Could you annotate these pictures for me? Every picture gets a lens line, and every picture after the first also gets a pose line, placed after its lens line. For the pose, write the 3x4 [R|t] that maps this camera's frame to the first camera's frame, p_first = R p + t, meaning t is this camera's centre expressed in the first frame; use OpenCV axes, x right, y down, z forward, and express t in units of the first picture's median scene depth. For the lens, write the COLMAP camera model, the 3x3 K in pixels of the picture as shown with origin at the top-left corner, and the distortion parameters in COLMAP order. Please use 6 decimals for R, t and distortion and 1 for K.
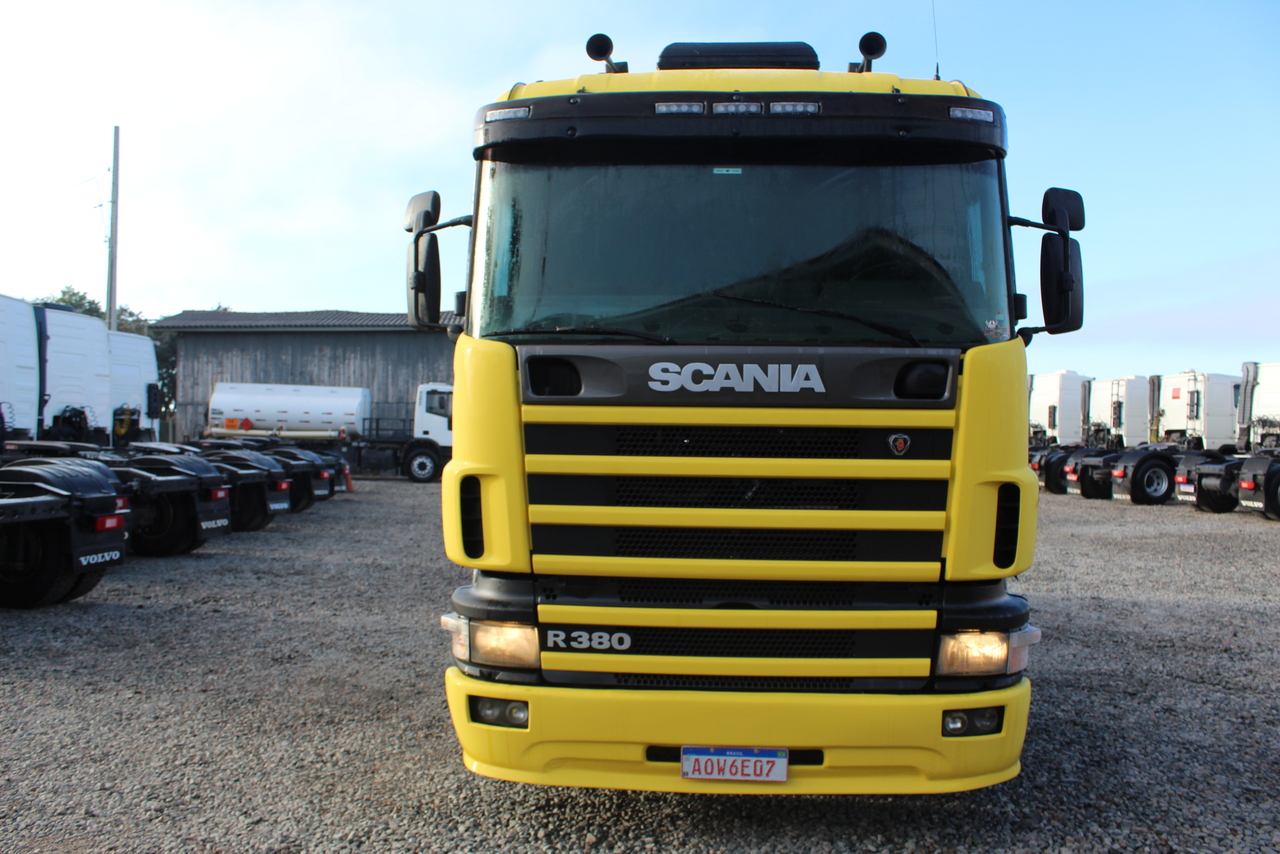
lens RADIAL K [[1083.9, 0, 644.0], [0, 1083.9, 429.0], [0, 0, 1]] dist [-0.159466, 0.126070]
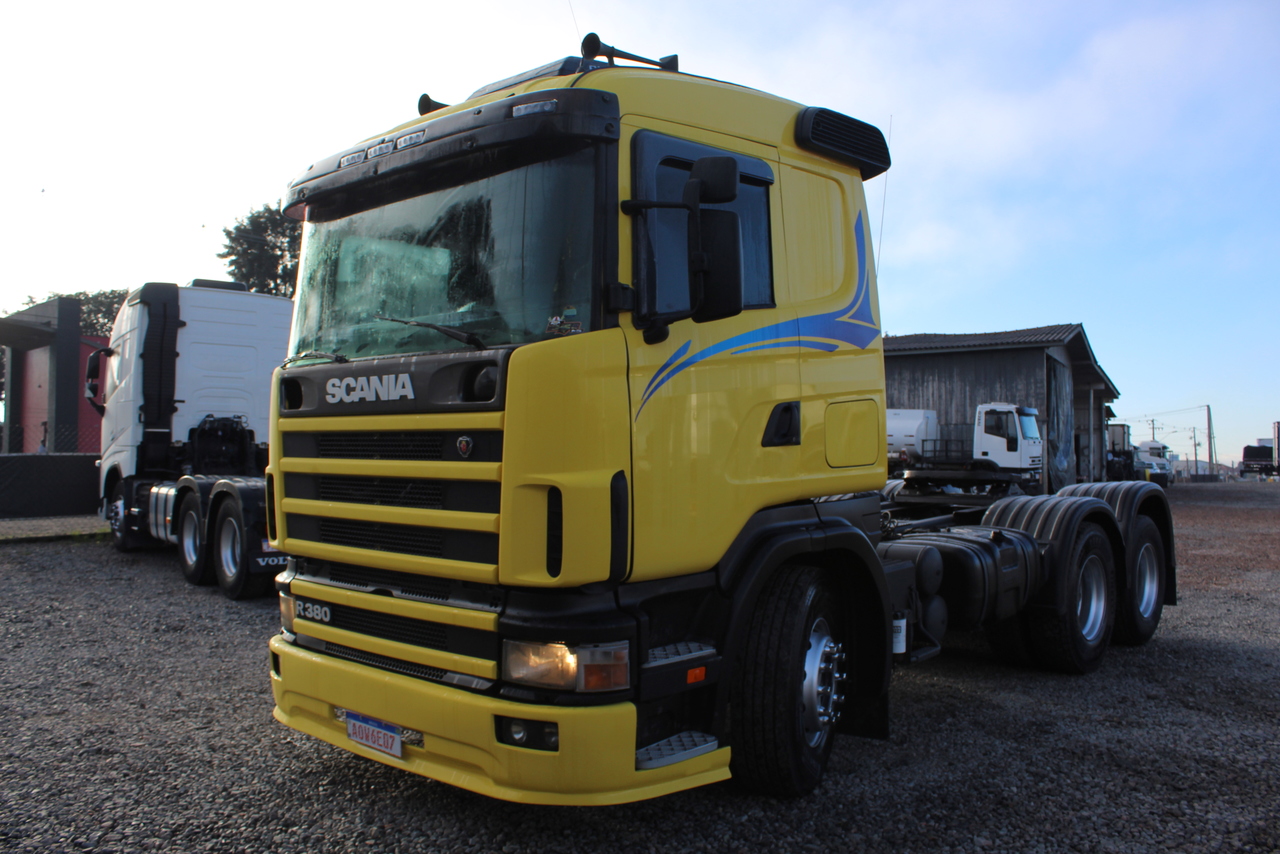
lens RADIAL K [[1083.9, 0, 644.0], [0, 1083.9, 429.0], [0, 0, 1]] dist [-0.159466, 0.126070]
pose [[0.788239, -0.018406, -0.615094, 0.979064], [0.004173, 0.999689, -0.024567, 0.022934], [0.615355, 0.016798, 0.788071, 0.285412]]
